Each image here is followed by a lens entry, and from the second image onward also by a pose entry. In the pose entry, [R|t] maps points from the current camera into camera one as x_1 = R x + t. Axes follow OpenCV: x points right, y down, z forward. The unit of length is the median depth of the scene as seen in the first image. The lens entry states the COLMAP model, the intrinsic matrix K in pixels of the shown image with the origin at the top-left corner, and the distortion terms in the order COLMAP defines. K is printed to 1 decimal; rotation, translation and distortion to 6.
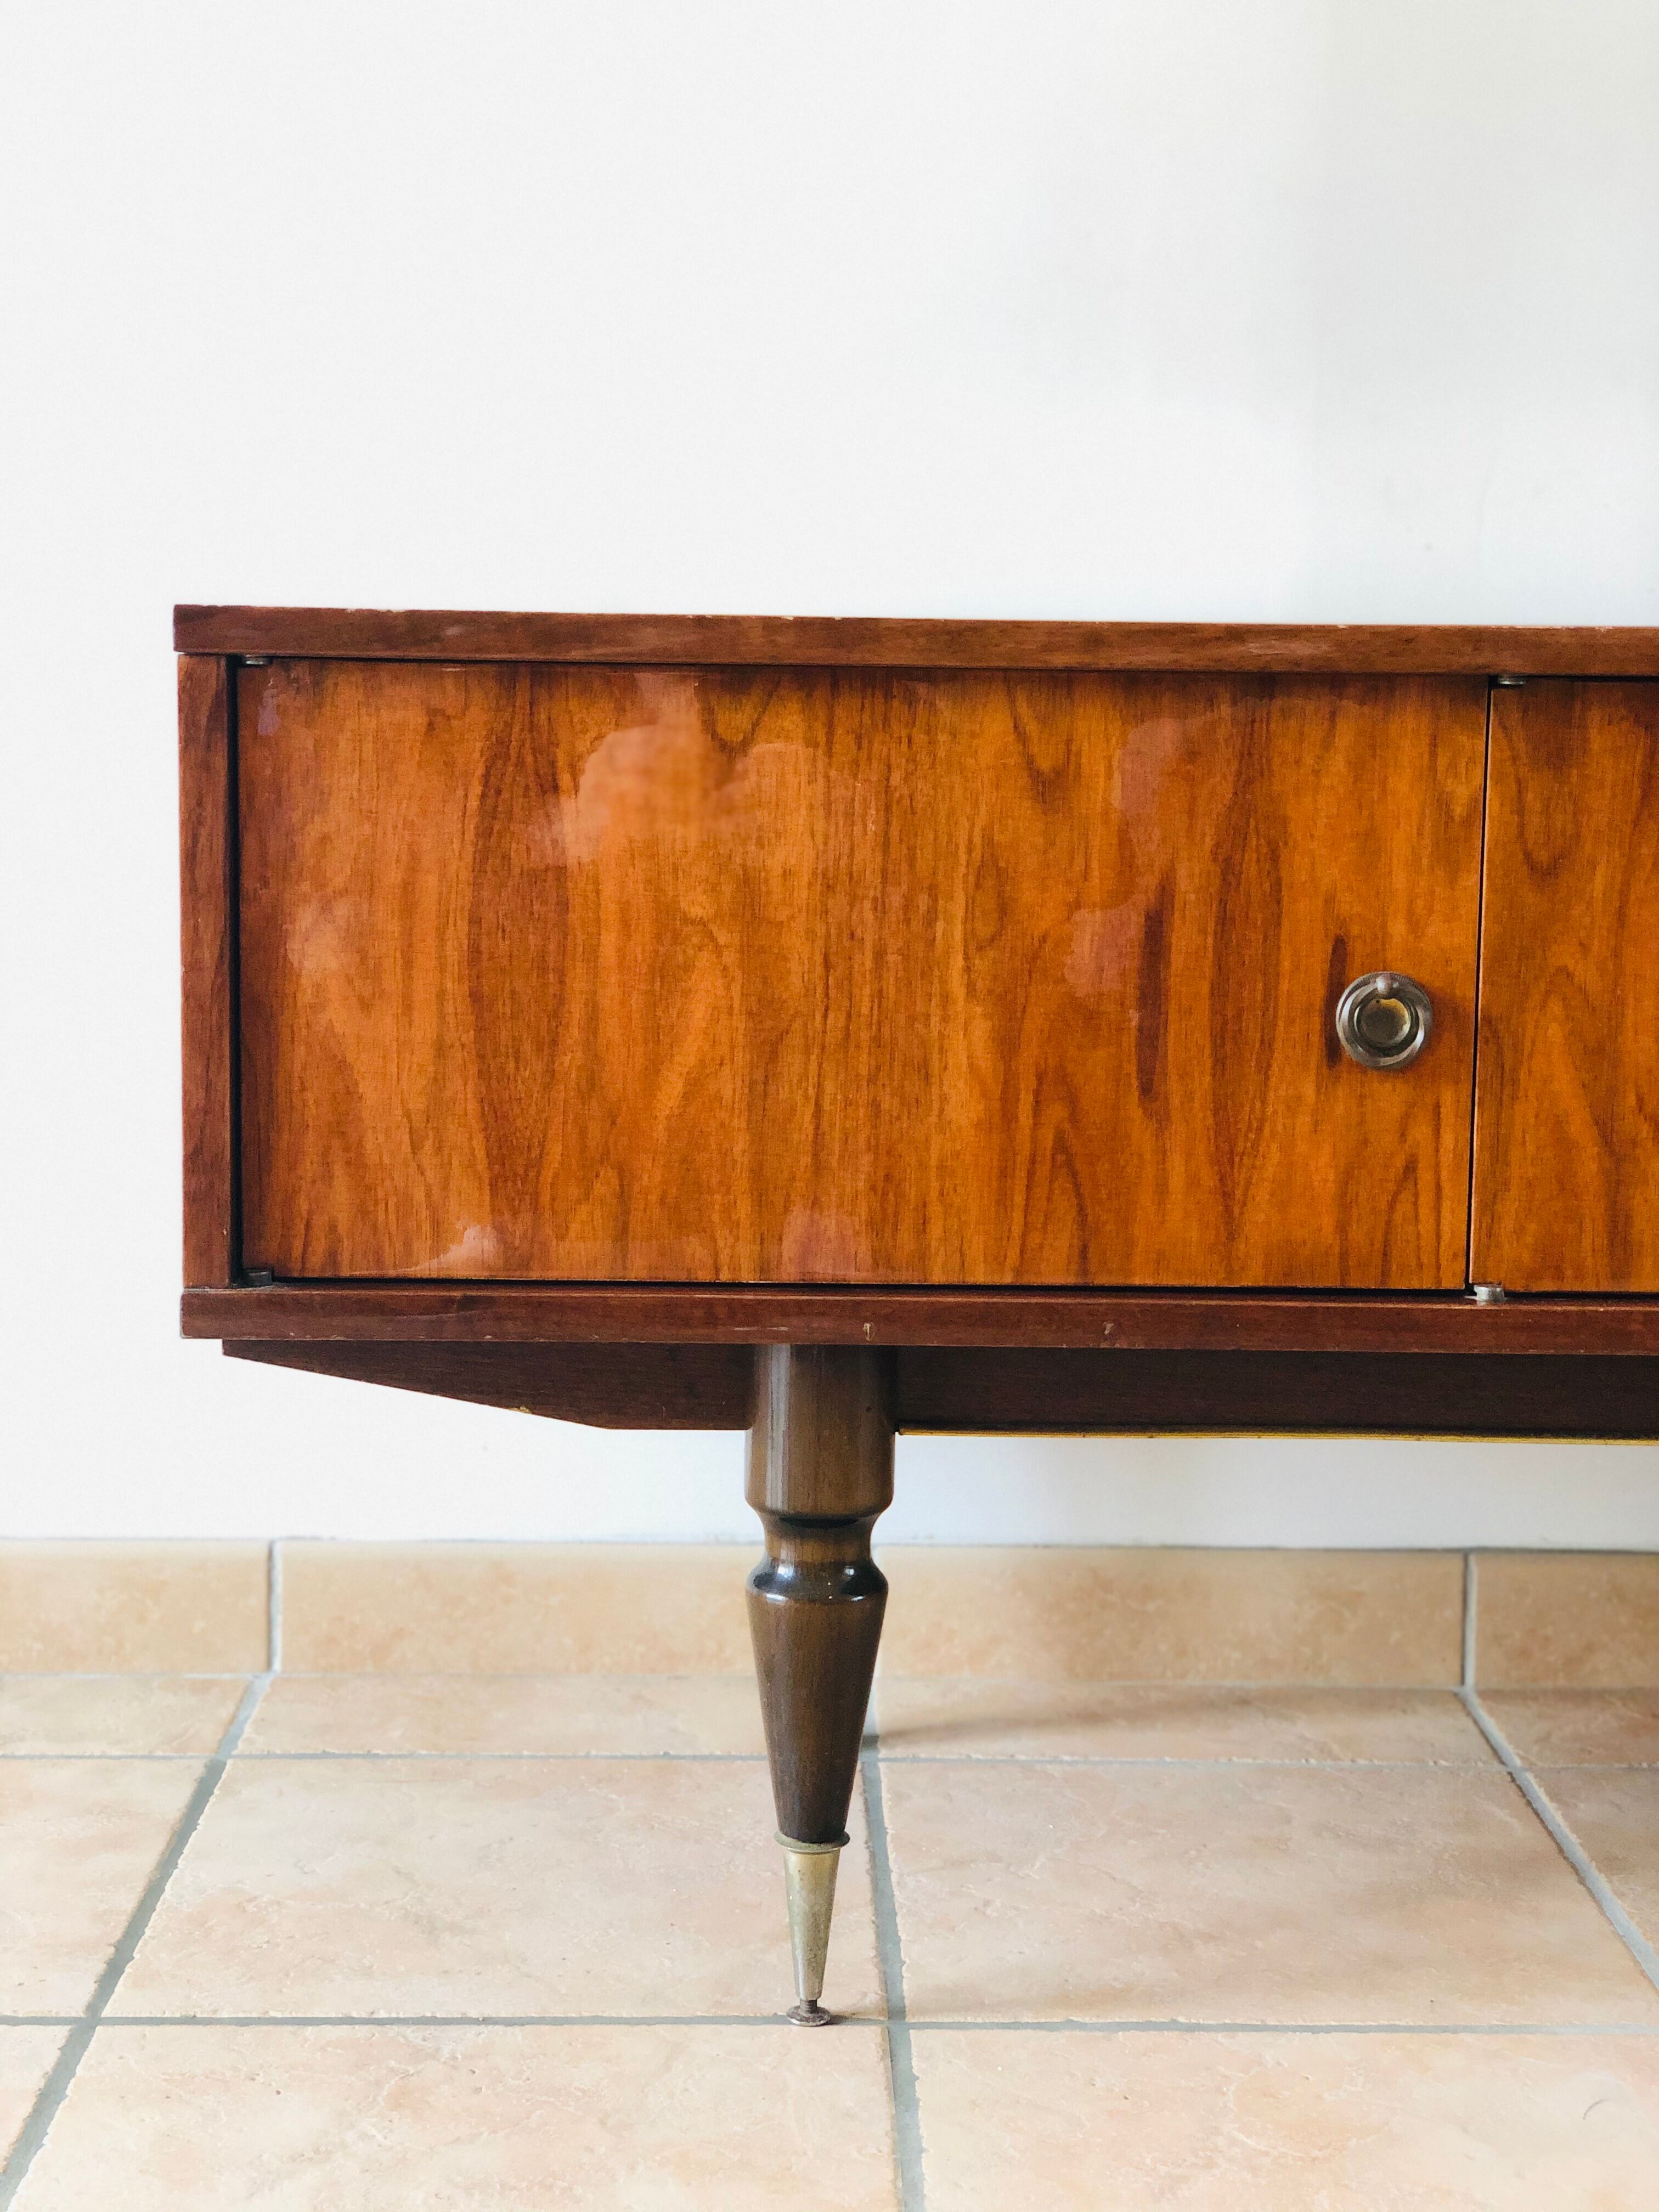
lens RADIAL K [[3327.1, 0, 818.8], [0, 3327.1, 1095.9], [0, 0, 1]] dist [0.050466, 0.000000]
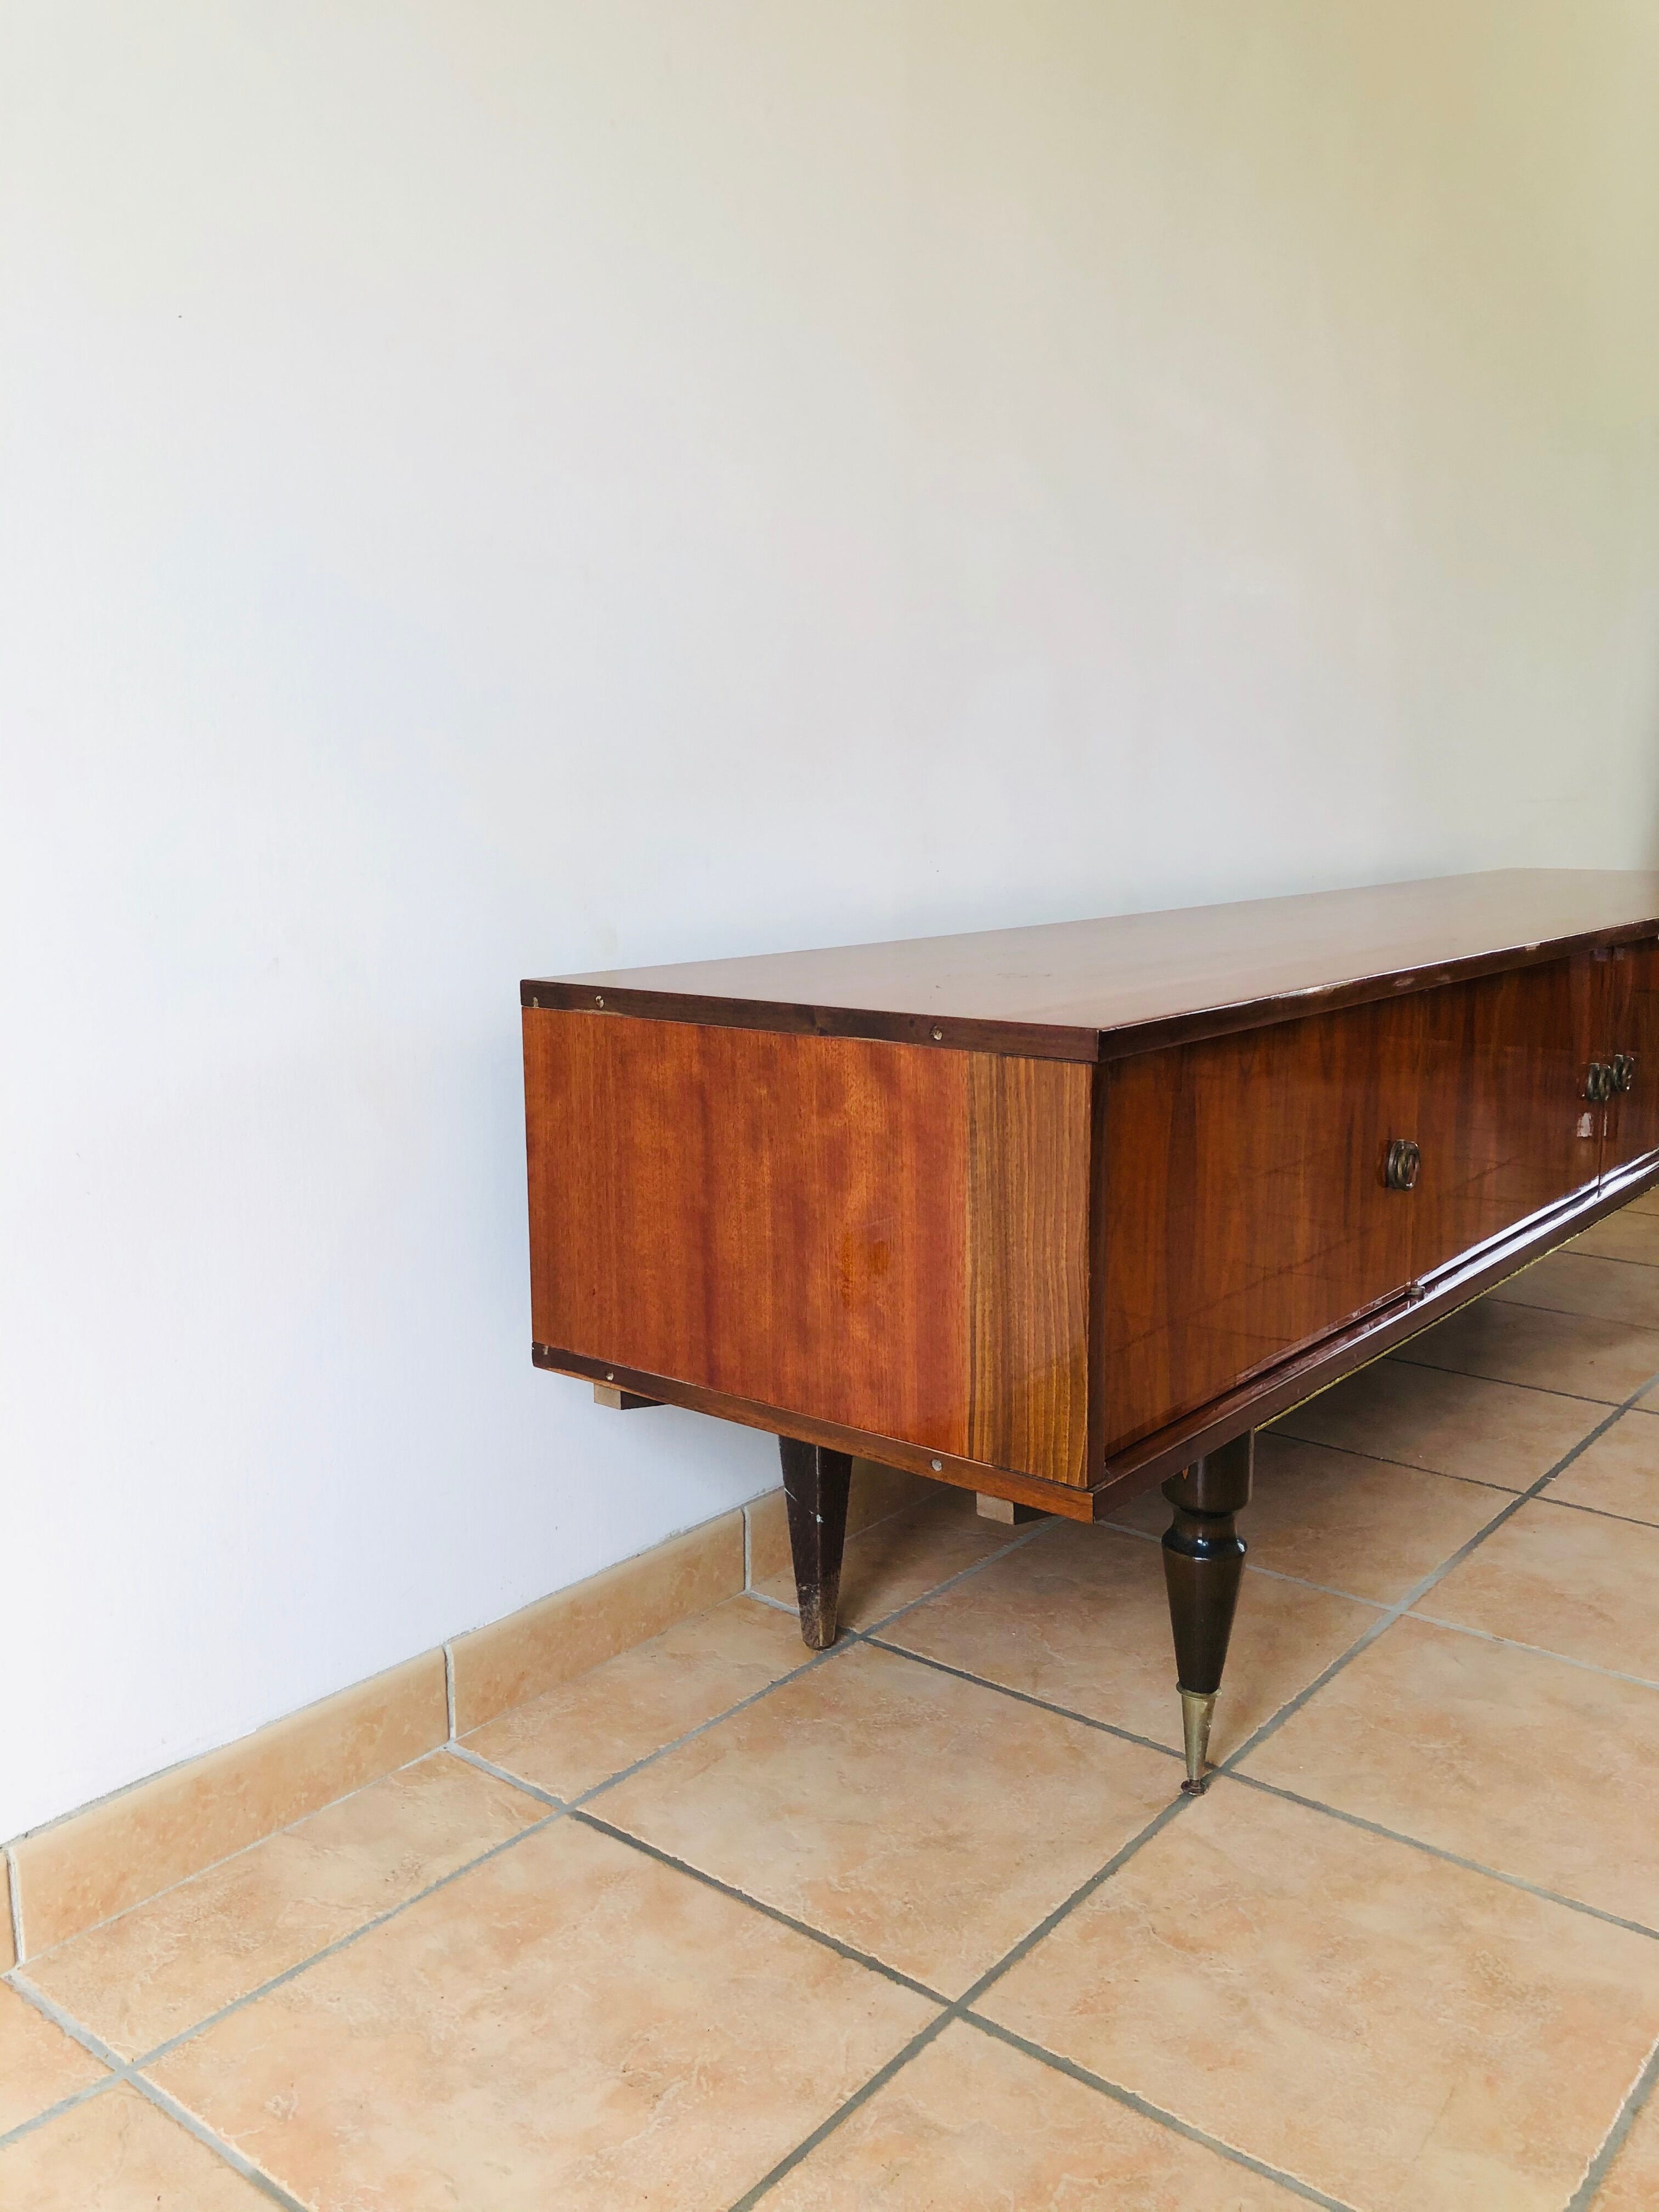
lens RADIAL K [[1836.3, 0, 845.4], [0, 1836.3, 1044.5], [0, 0, 1]] dist [0.019349, -0.011771]
pose [[0.636226, -0.123193, 0.761604, -0.816748], [0.105445, 0.991790, 0.072341, -0.196767], [-0.764263, 0.034282, 0.643993, 0.531696]]
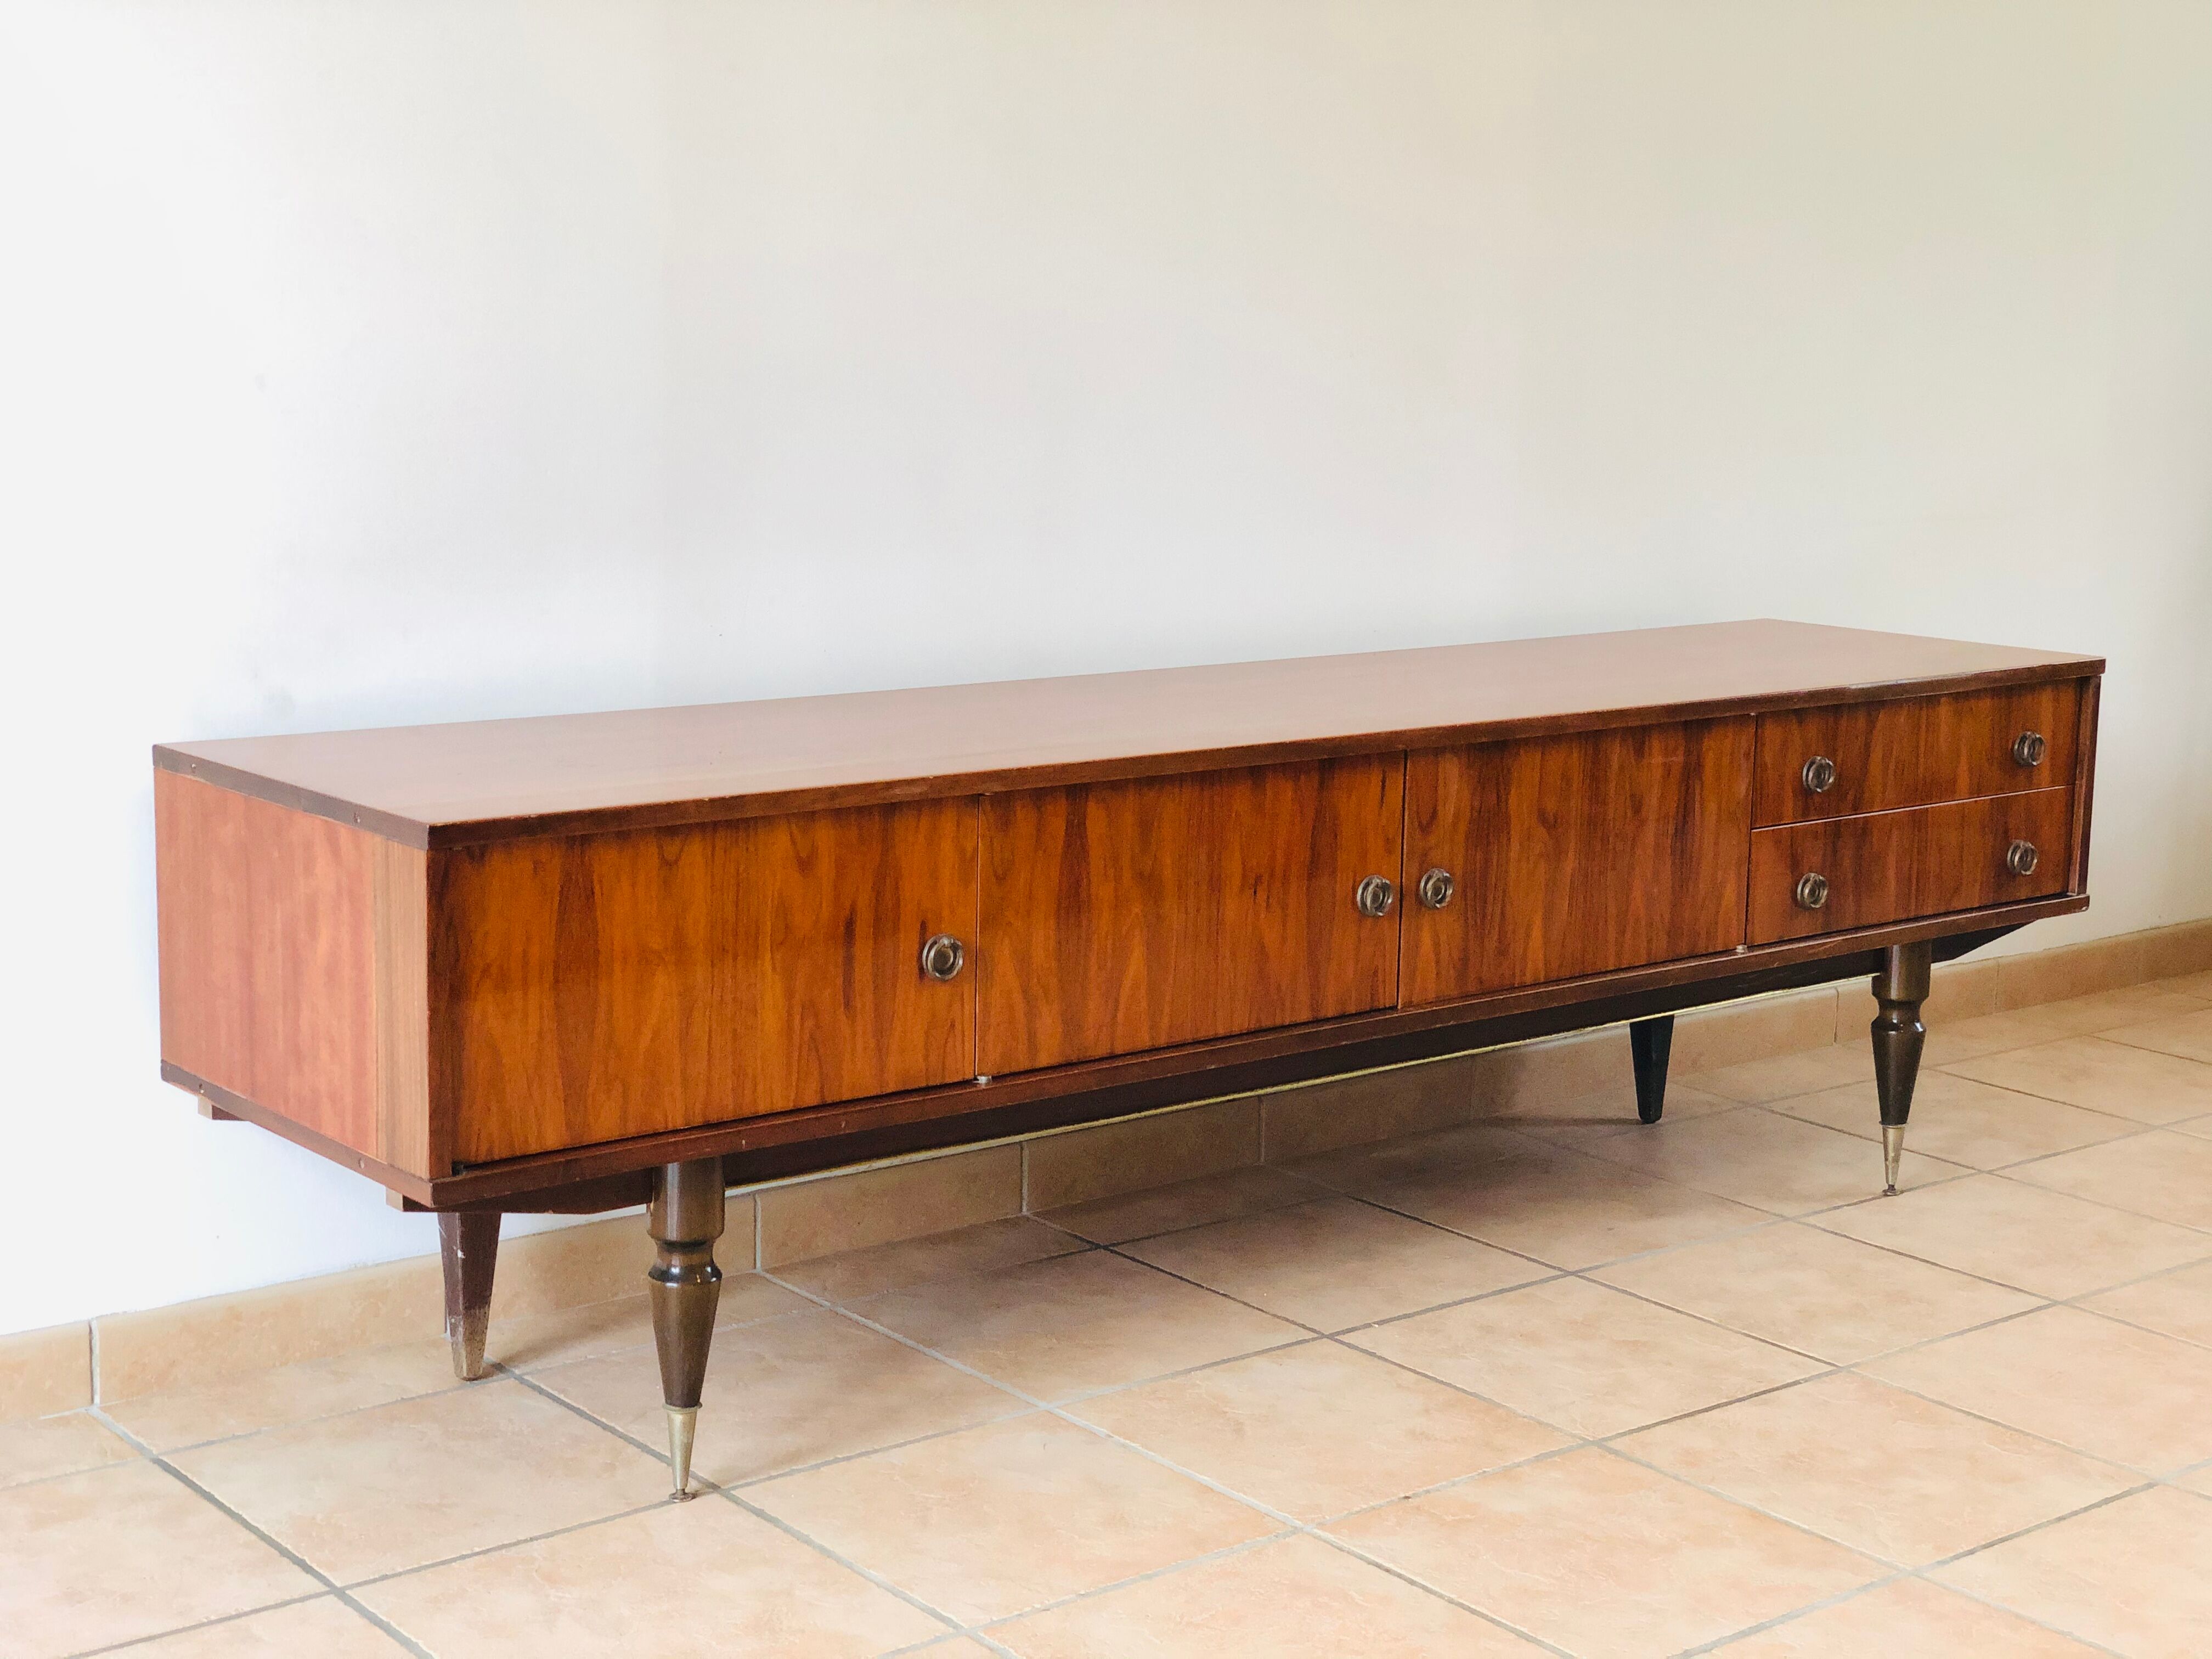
lens RADIAL K [[3327.1, 0, 1110.0], [0, 3327.1, 824.8], [0, 0, 1]] dist [0.050466, 0.000000]
pose [[0.786989, -0.100325, 0.608755, -0.968512], [0.063626, 0.994627, 0.081663, -0.258334], [-0.613677, -0.025536, 0.789144, -0.677223]]
